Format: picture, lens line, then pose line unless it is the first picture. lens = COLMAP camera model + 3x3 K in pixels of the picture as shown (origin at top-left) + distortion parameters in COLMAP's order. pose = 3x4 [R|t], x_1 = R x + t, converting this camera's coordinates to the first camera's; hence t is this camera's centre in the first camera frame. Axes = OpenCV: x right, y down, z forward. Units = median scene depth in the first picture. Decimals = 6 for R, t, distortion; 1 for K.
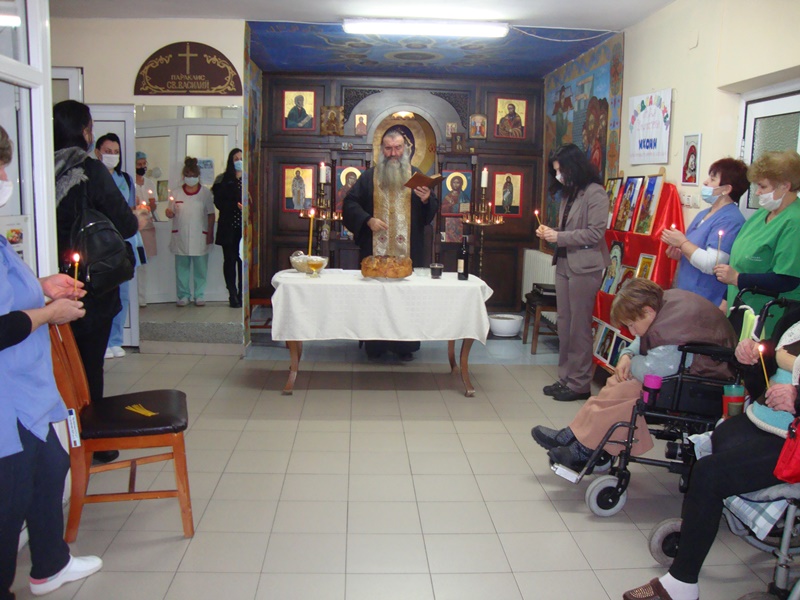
lens RADIAL K [[709.3, 0, 405.0], [0, 709.3, 296.5], [0, 0, 1]] dist [-0.211906, 0.214521]
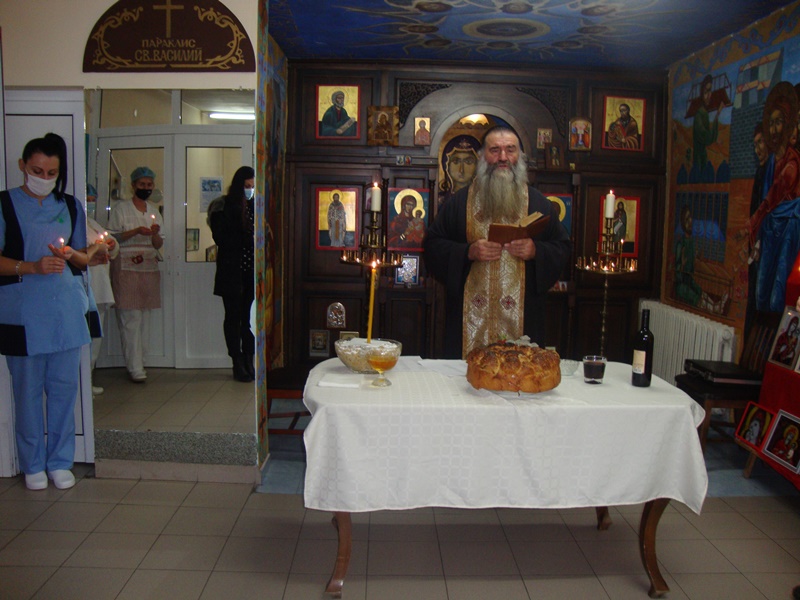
lens RADIAL K [[709.3, 0, 403.8], [0, 709.3, 298.2], [0, 0, 1]] dist [-0.211906, 0.214521]
pose [[0.999293, 0.000969, -0.037571, -0.068956], [-0.002205, 0.999457, -0.032877, -0.058966], [0.037519, 0.032937, 0.998753, 0.344692]]
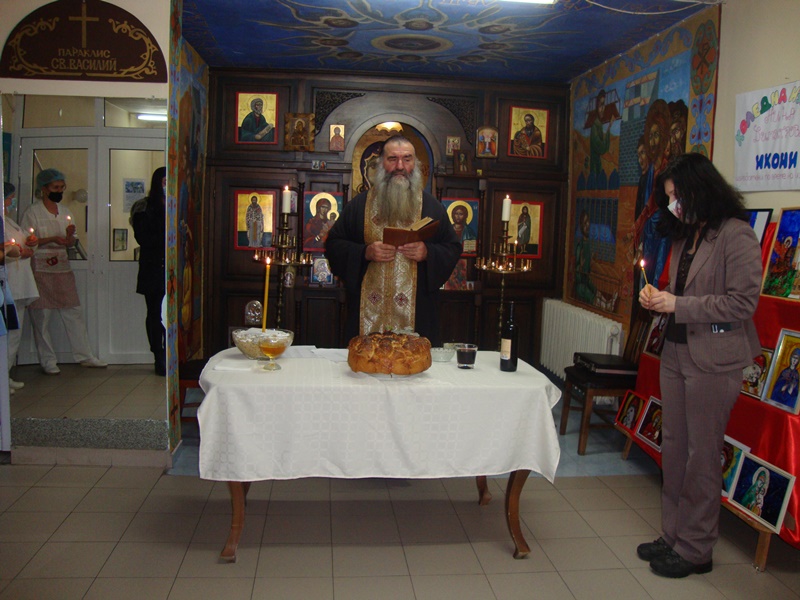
lens RADIAL K [[709.3, 0, 405.0], [0, 709.3, 297.6], [0, 0, 1]] dist [-0.211906, 0.214521]
pose [[0.998724, 0.003758, 0.050369, -0.033316], [-0.001822, 0.999260, -0.038431, -0.050726], [-0.050476, 0.038290, 0.997991, 0.295640]]
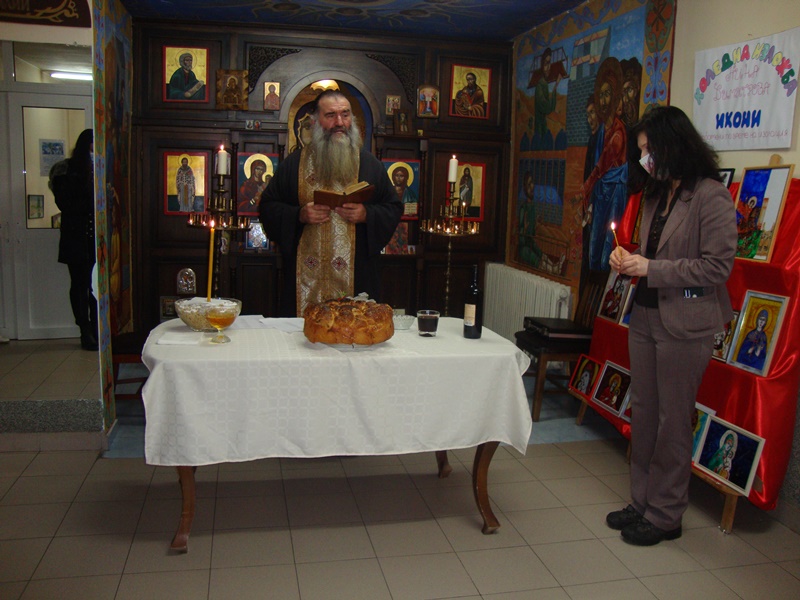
lens RADIAL K [[709.3, 0, 405.1], [0, 709.3, 297.5], [0, 0, 1]] dist [-0.211906, 0.214521]
pose [[0.987526, -0.015341, 0.156710, -0.053473], [0.013891, 0.999850, 0.010341, -0.050784], [-0.156845, -0.008035, 0.987591, 0.329819]]
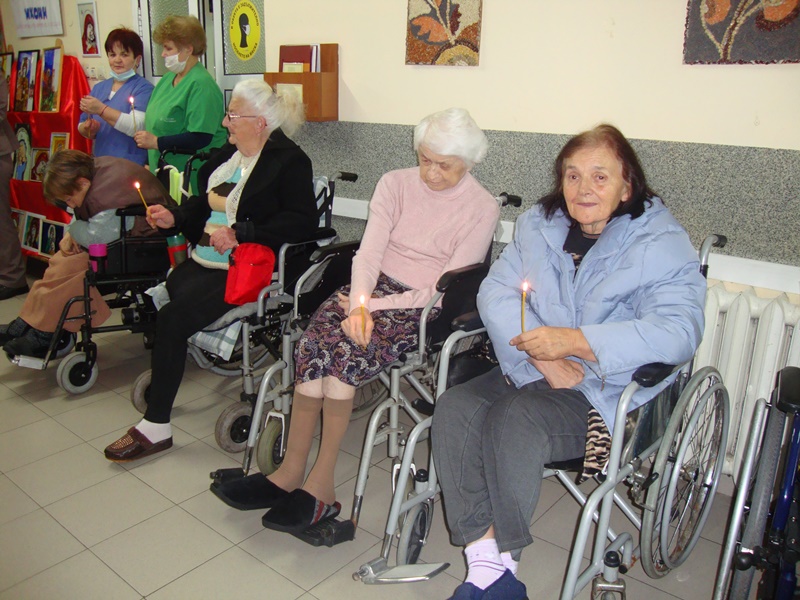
lens RADIAL K [[709.3, 0, 403.1], [0, 709.3, 297.6], [0, 0, 1]] dist [-0.211906, 0.214521]
pose [[0.684305, -0.233870, 0.690675, -0.020611], [0.118262, 0.970228, 0.211358, 0.014541], [-0.719542, -0.062953, 0.691590, -0.009210]]
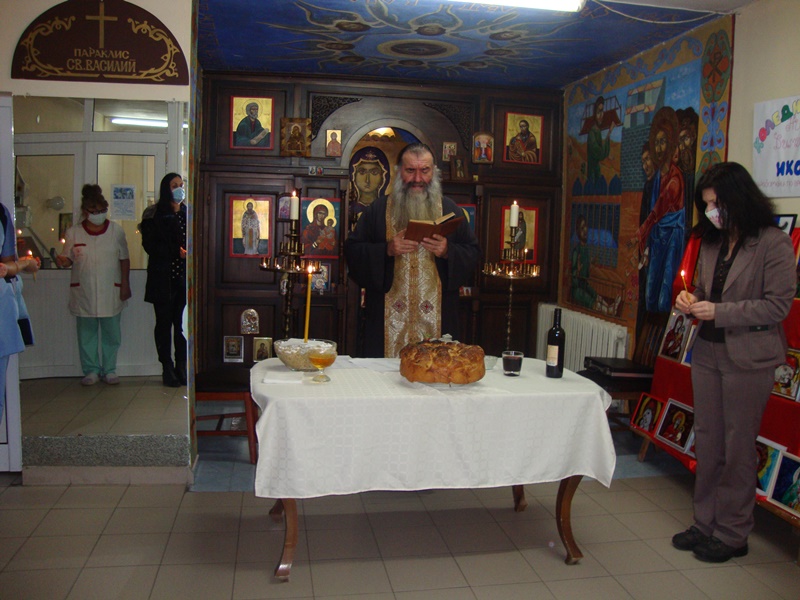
lens RADIAL K [[709.3, 0, 404.3], [0, 709.3, 296.8], [0, 0, 1]] dist [-0.211906, 0.214521]
pose [[0.992995, -0.007270, 0.117930, -0.098551], [0.012793, 0.998853, -0.046149, -0.053555], [-0.117459, 0.047334, 0.991949, 0.307915]]
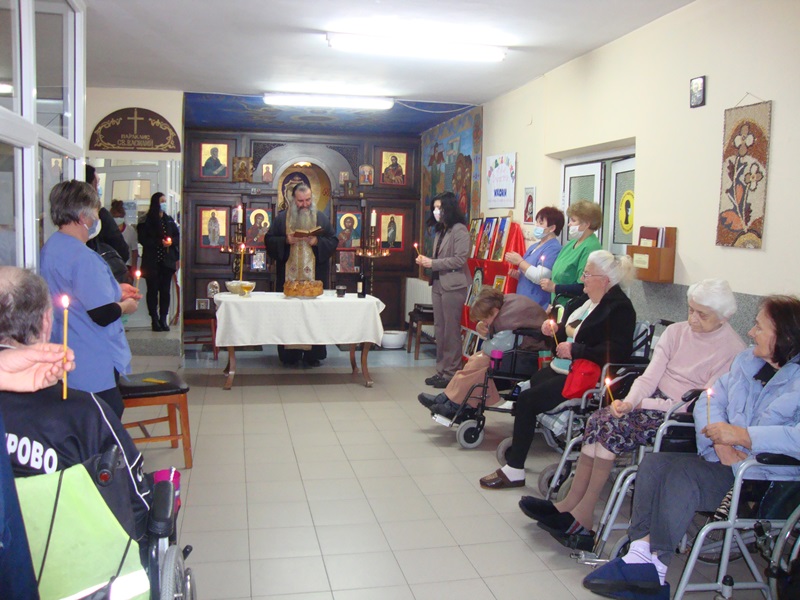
lens RADIAL K [[709.3, 0, 403.6], [0, 709.3, 296.5], [0, 0, 1]] dist [-0.211906, 0.214521]
pose [[0.985900, -0.014667, 0.166690, -0.046218], [0.023288, 0.998484, -0.049877, 0.031822], [-0.165706, 0.053056, 0.984747, -0.230657]]
